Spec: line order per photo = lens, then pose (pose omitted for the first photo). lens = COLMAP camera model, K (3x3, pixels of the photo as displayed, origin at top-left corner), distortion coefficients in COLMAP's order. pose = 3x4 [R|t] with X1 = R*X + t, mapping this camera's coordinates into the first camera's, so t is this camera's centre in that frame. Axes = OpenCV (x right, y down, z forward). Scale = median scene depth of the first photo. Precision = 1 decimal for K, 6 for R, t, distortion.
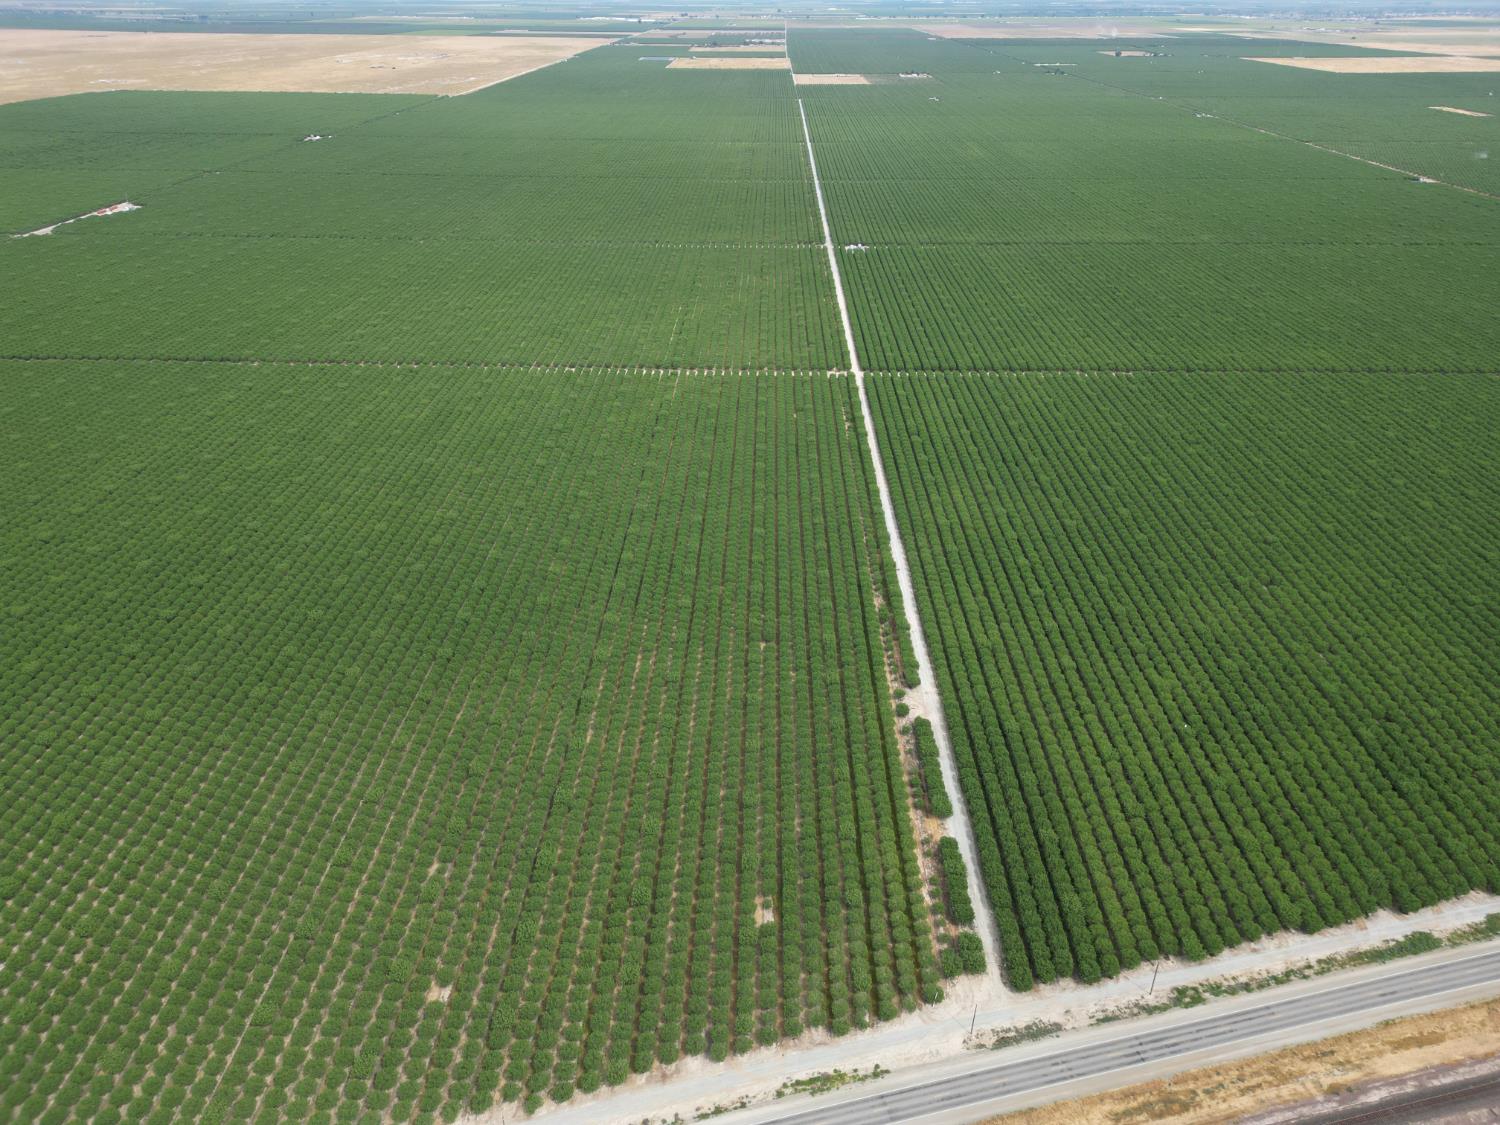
lens RADIAL K [[1029.1, 0, 750.0], [0, 1029.1, 562.5], [0, 0, 1]] dist [0.057706, -0.063866]
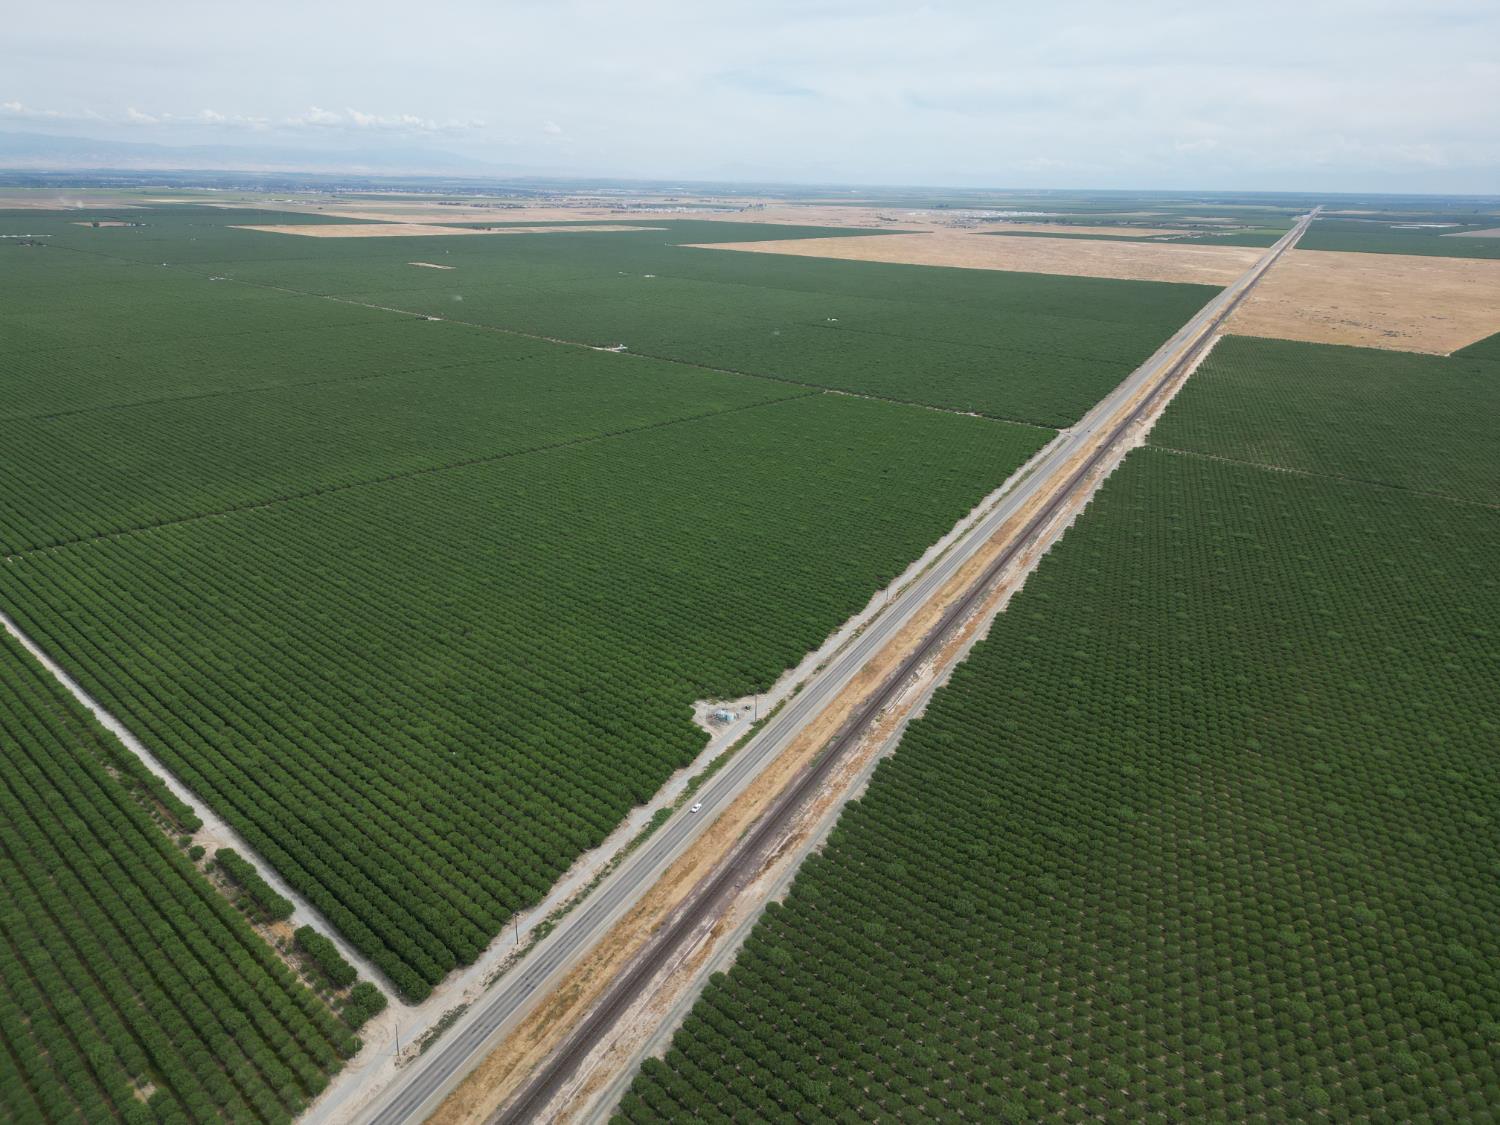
lens RADIAL K [[1043.9, 0, 750.0], [0, 1043.9, 562.5], [0, 0, 1]] dist [0.003485, 0.004358]
pose [[0.661928, -0.245245, 0.708312, -0.157234], [0.340085, 0.940363, 0.007776, 0.063285], [-0.667977, 0.235739, 0.705857, -0.123369]]
